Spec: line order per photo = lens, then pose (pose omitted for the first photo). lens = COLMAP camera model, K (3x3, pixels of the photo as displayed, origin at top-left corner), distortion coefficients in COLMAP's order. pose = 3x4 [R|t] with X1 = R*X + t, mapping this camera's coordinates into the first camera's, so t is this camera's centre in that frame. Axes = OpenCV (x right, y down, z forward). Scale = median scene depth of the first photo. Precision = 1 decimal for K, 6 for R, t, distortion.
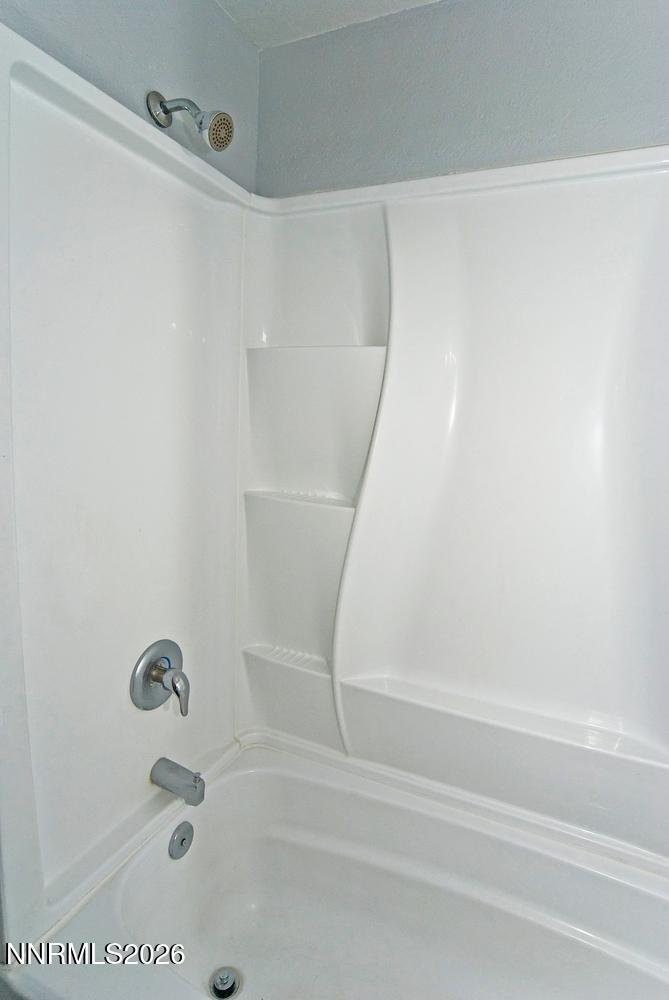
lens RADIAL K [[535.8, 0, 338.8], [0, 535.8, 502.7], [0, 0, 1]] dist [-0.014791, -0.000032]
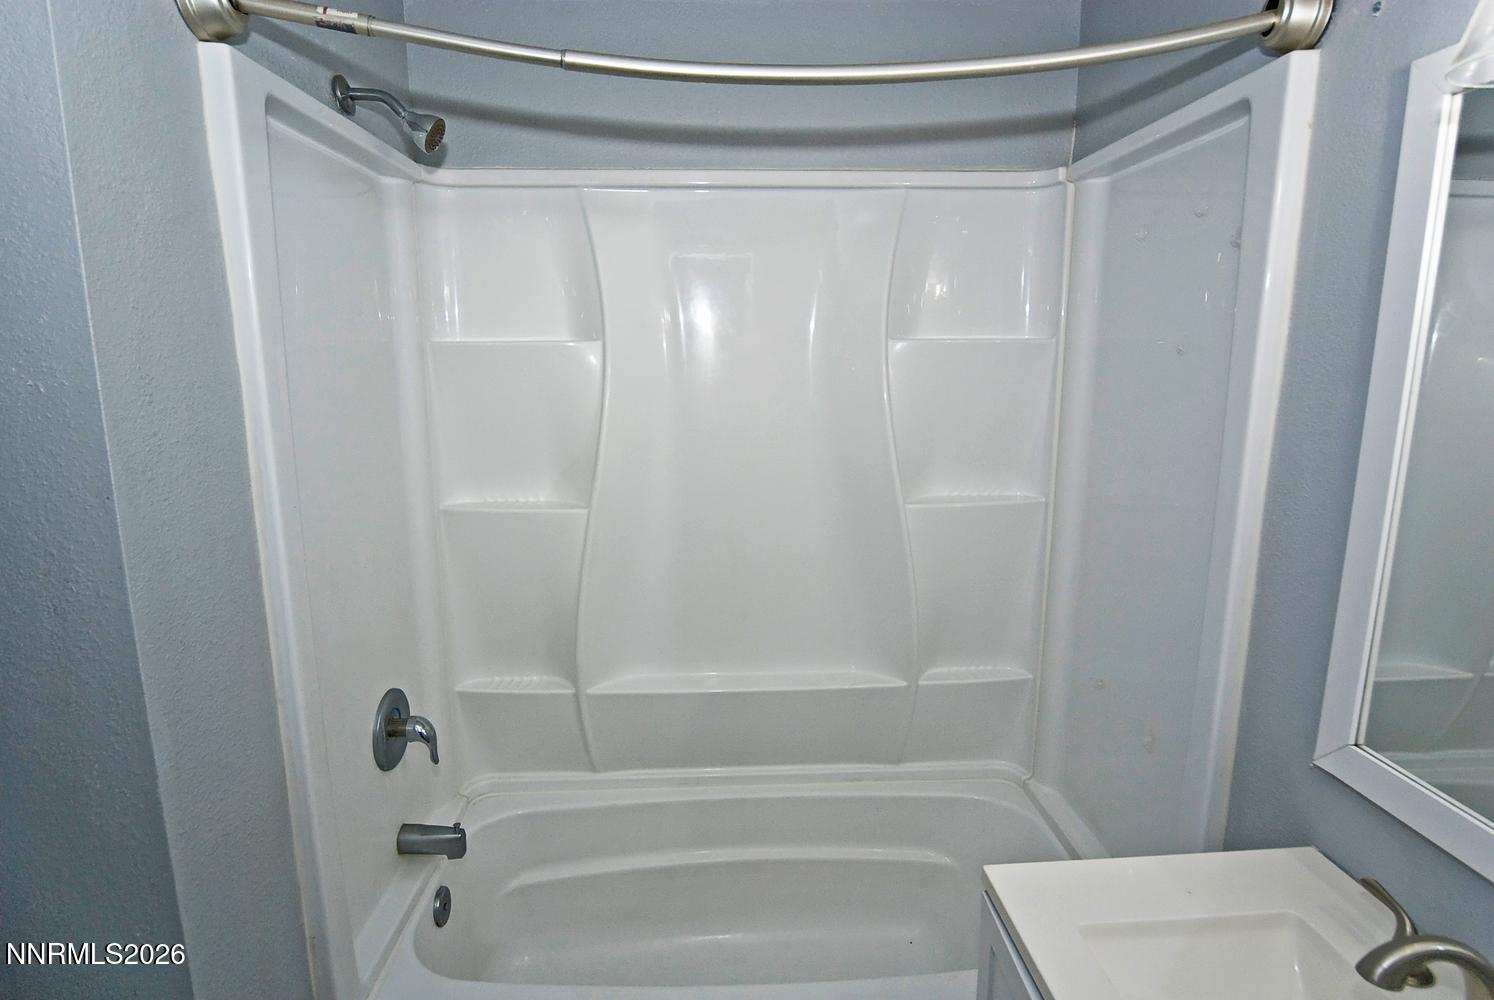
lens RADIAL K [[800.6, 0, 745.8], [0, 800.6, 500.3], [0, 0, 1]] dist [-0.014791, -0.000032]
pose [[0.885988, -0.129735, 0.445190, -0.354341], [0.115573, 0.991548, 0.058946, -0.056372], [-0.449075, -0.000773, 0.893494, -0.415220]]
